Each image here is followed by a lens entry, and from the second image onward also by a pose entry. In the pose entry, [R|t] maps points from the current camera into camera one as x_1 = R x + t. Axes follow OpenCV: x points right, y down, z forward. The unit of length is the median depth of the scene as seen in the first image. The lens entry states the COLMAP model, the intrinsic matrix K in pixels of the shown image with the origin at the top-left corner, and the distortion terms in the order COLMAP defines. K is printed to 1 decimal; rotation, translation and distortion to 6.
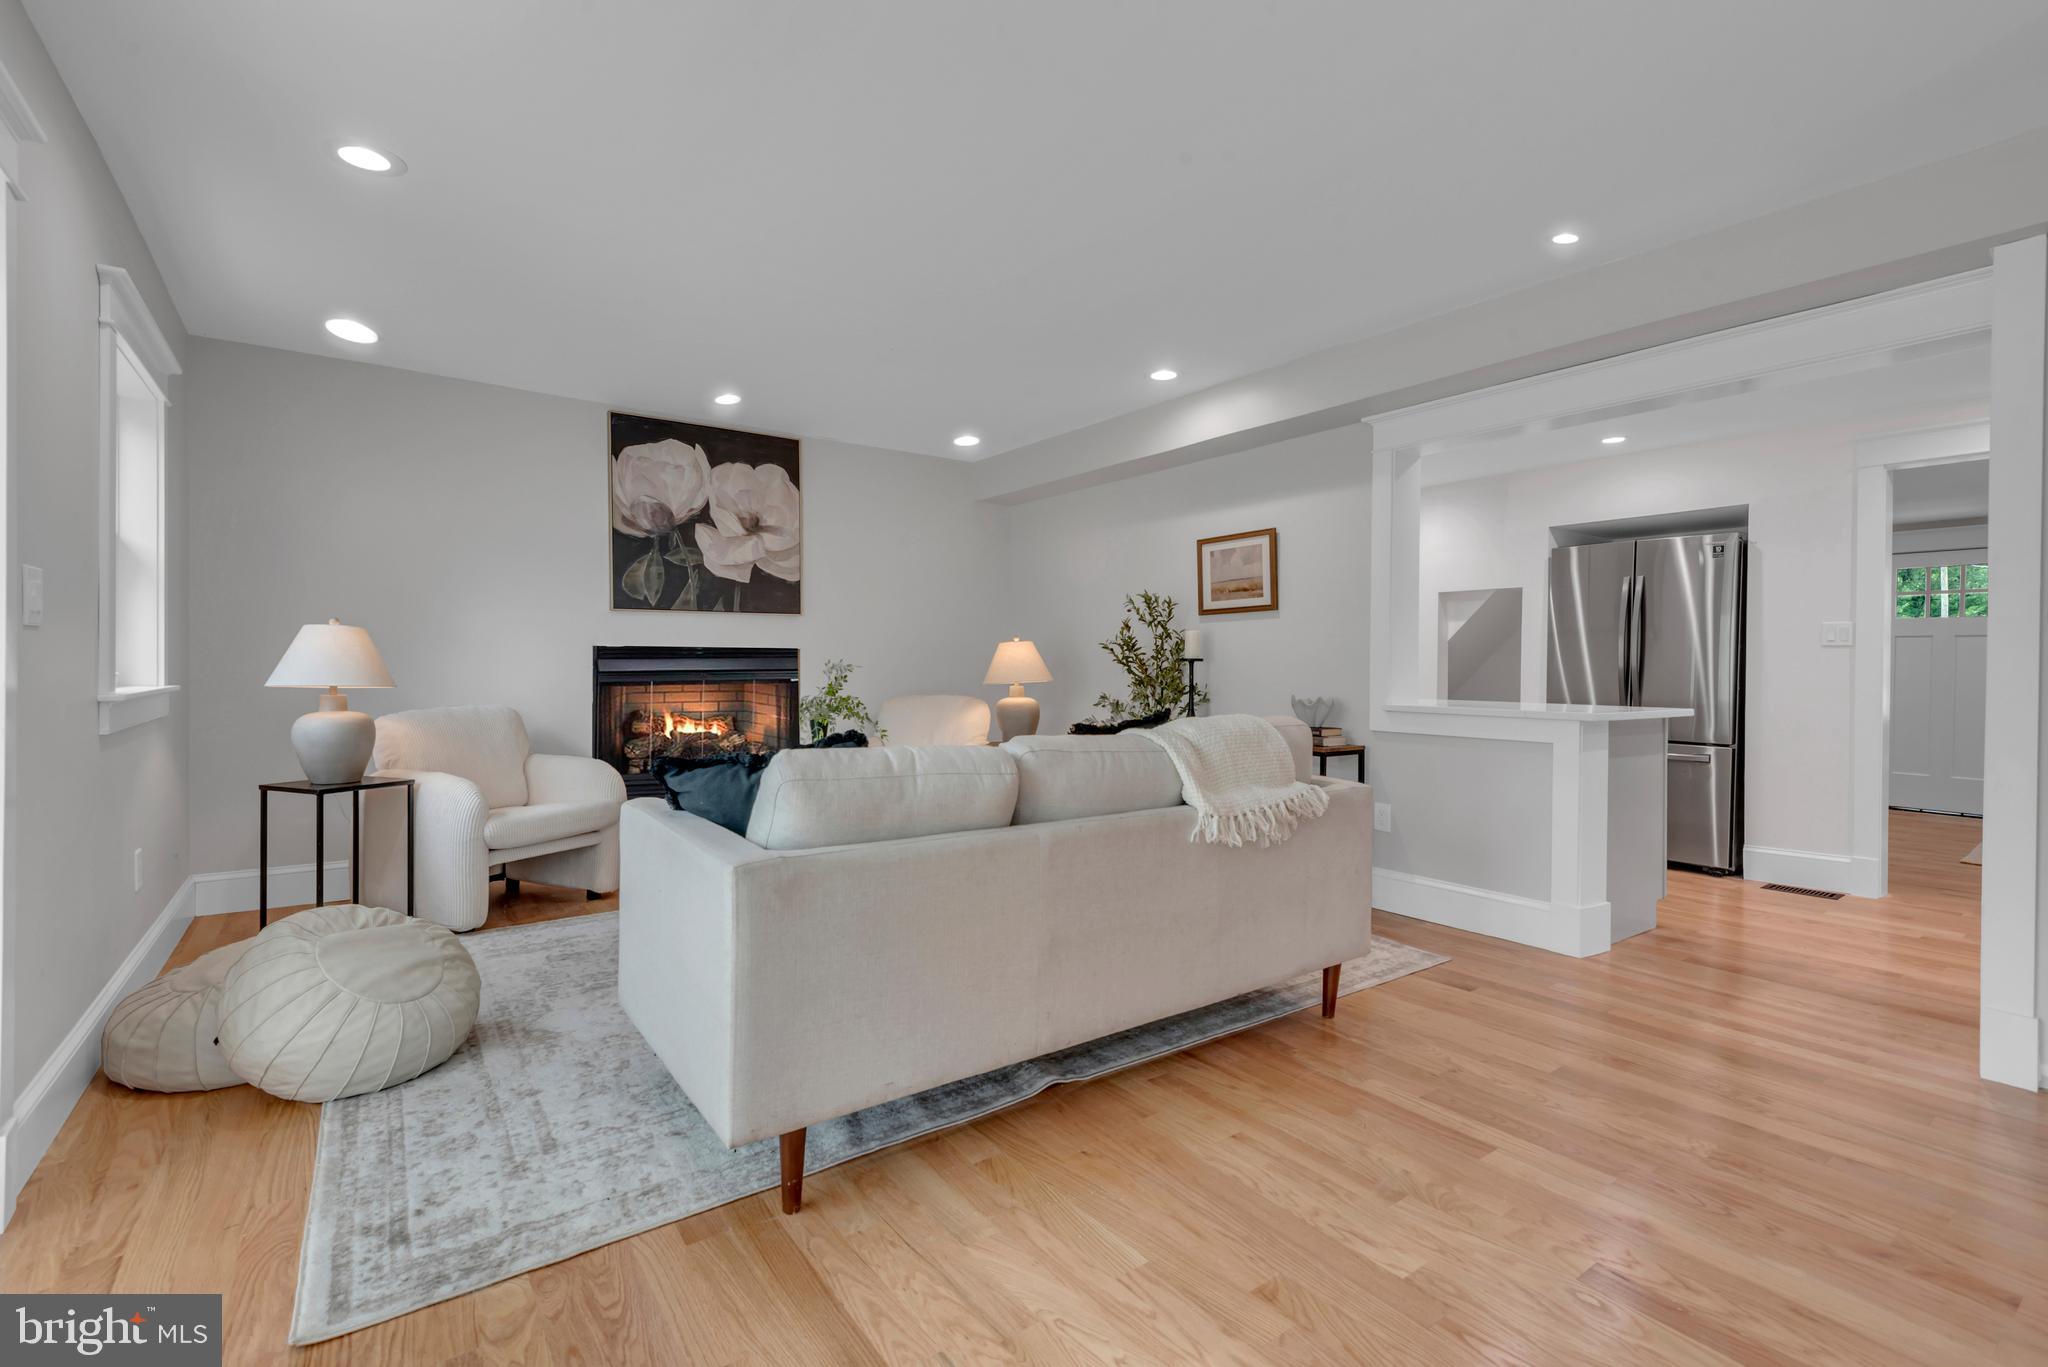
lens RADIAL K [[915.2, 0, 1016.0], [0, 915.2, 670.9], [0, 0, 1]] dist [0.037188, -0.021605]
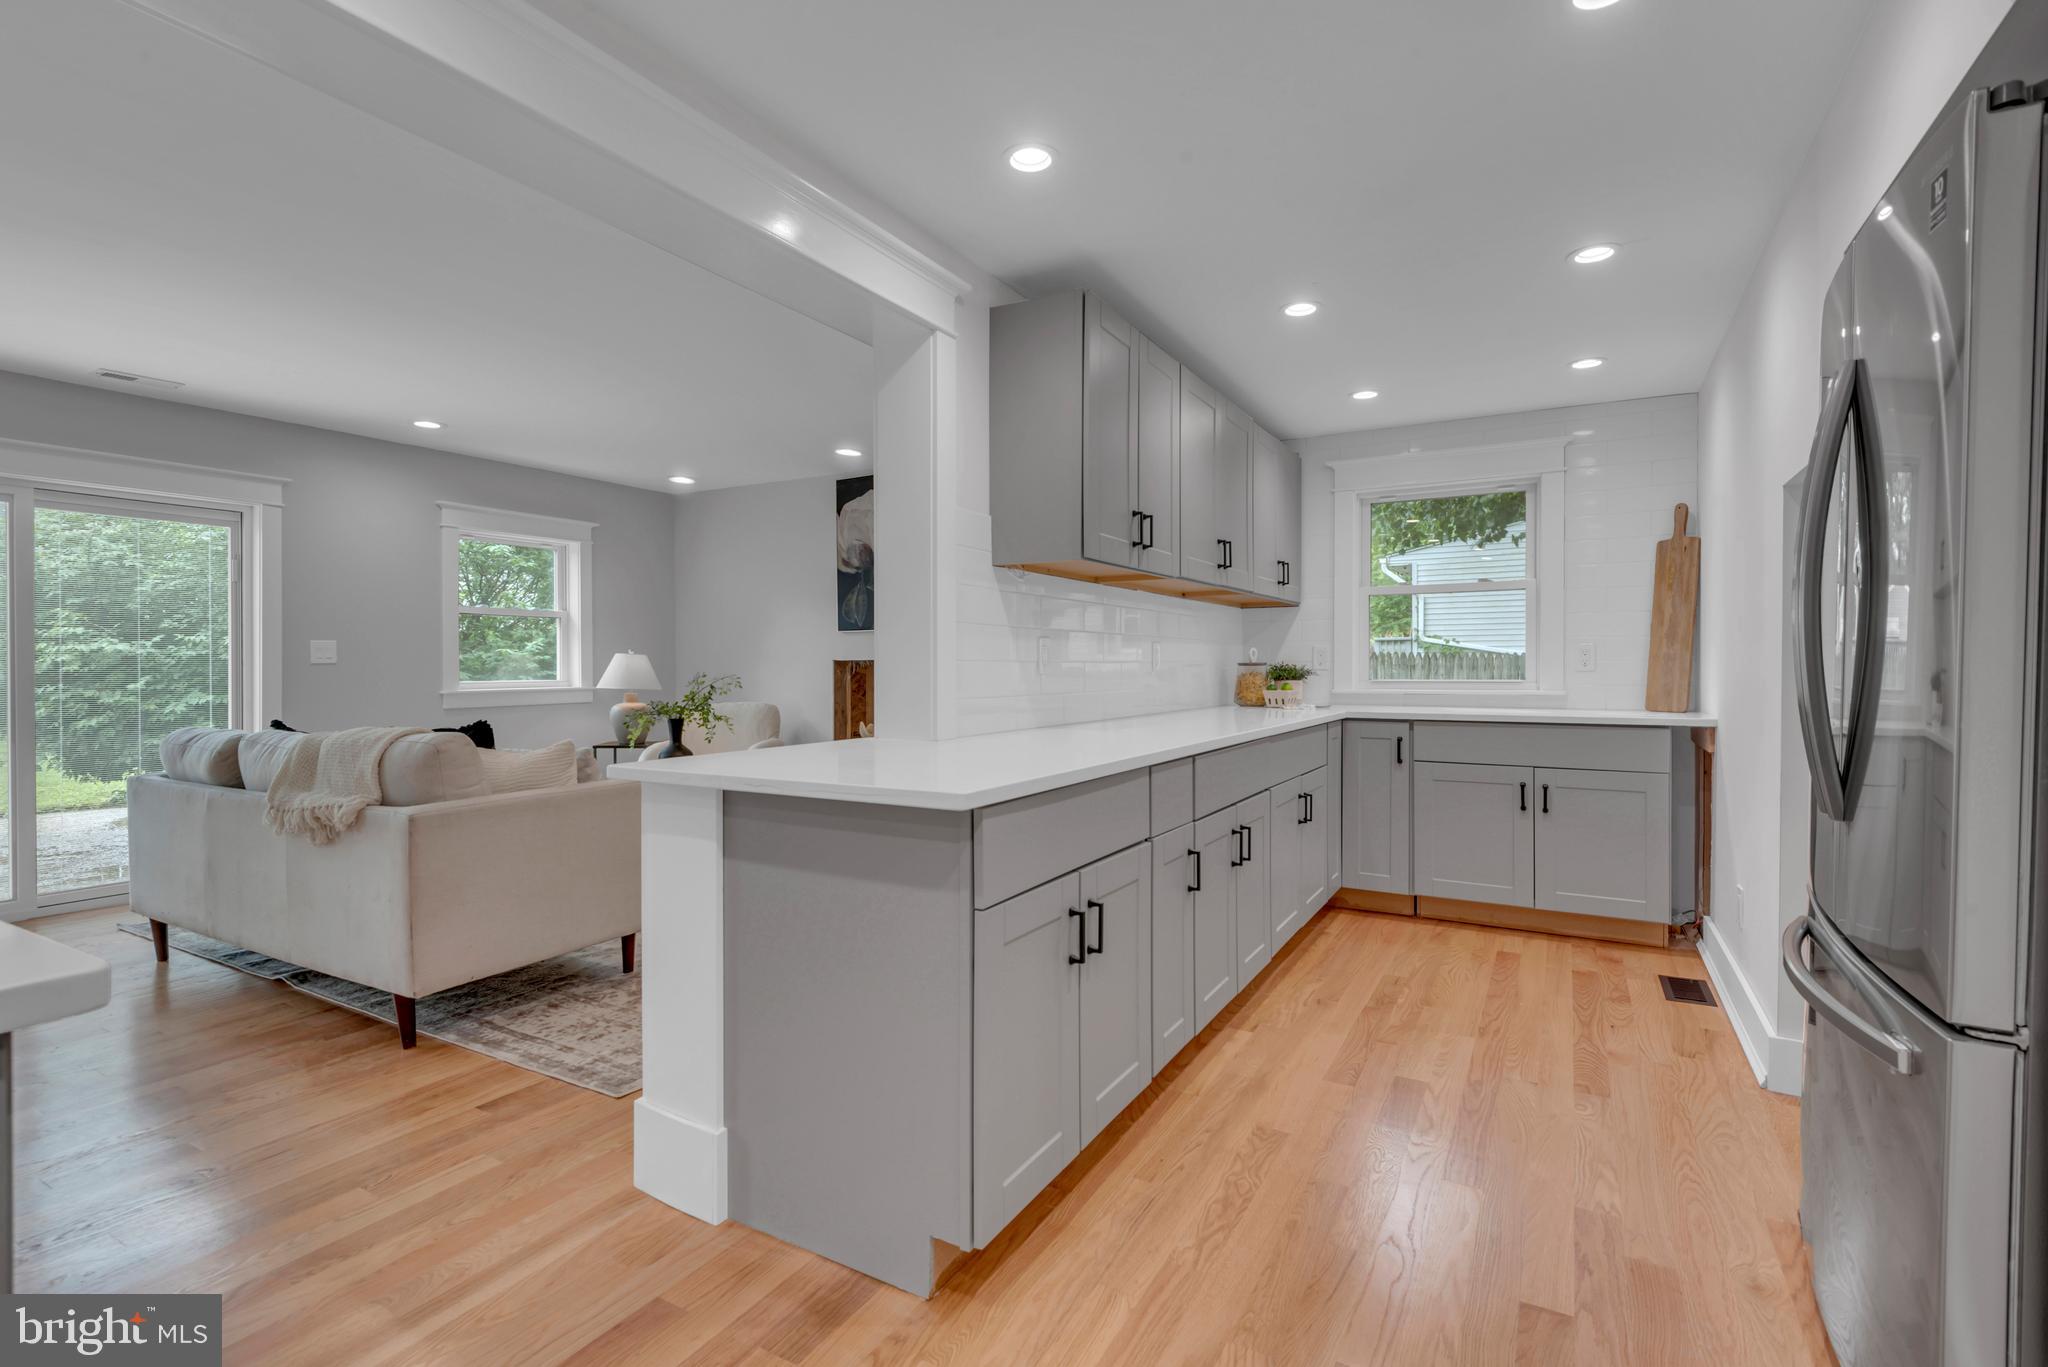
lens RADIAL K [[945.3, 0, 1019.4], [0, 945.3, 672.1], [0, 0, 1]] dist [0.029543, -0.023107]
pose [[0.415277, -0.002983, -0.909690, 0.858785], [-0.001212, 0.999992, -0.003832, -0.005542], [0.909694, 0.002694, 0.415270, 0.666836]]
